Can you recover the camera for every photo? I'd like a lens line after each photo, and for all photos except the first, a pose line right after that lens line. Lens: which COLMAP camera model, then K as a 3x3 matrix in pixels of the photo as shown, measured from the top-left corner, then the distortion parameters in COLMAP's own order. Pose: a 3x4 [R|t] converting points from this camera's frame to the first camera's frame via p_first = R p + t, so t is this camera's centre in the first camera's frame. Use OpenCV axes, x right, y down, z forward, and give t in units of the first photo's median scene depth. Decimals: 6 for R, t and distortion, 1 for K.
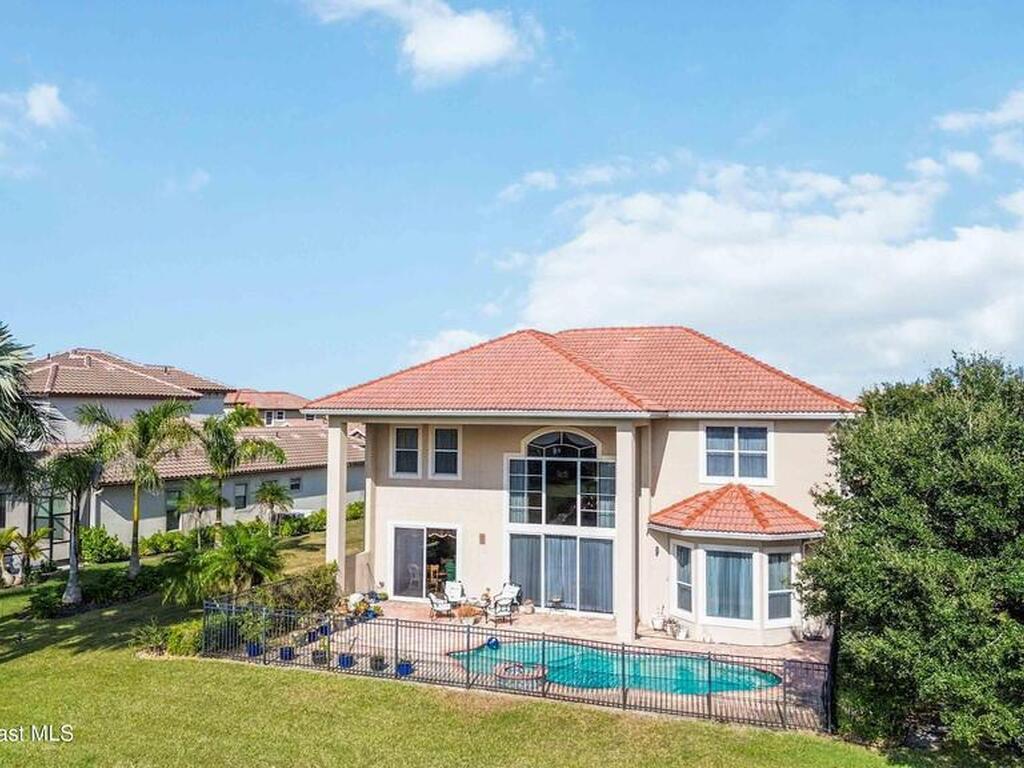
lens RADIAL K [[957.0, 0, 512.0], [0, 957.0, 384.0], [0, 0, 1]] dist [0.103779, -0.117824]
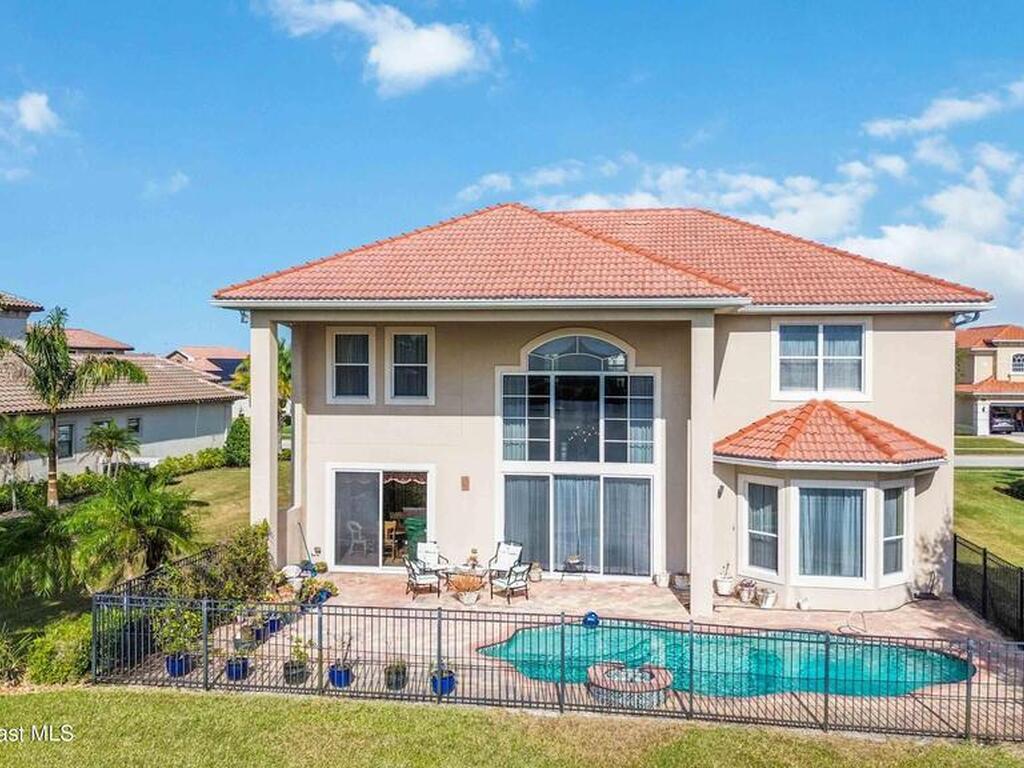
lens RADIAL K [[957.0, 0, 512.0], [0, 957.0, 384.0], [0, 0, 1]] dist [0.103779, -0.117824]
pose [[0.977775, -0.008485, 0.209487, -0.155036], [-0.002275, 0.998693, 0.051066, 0.050099], [-0.209647, -0.050407, 0.976477, 0.293406]]
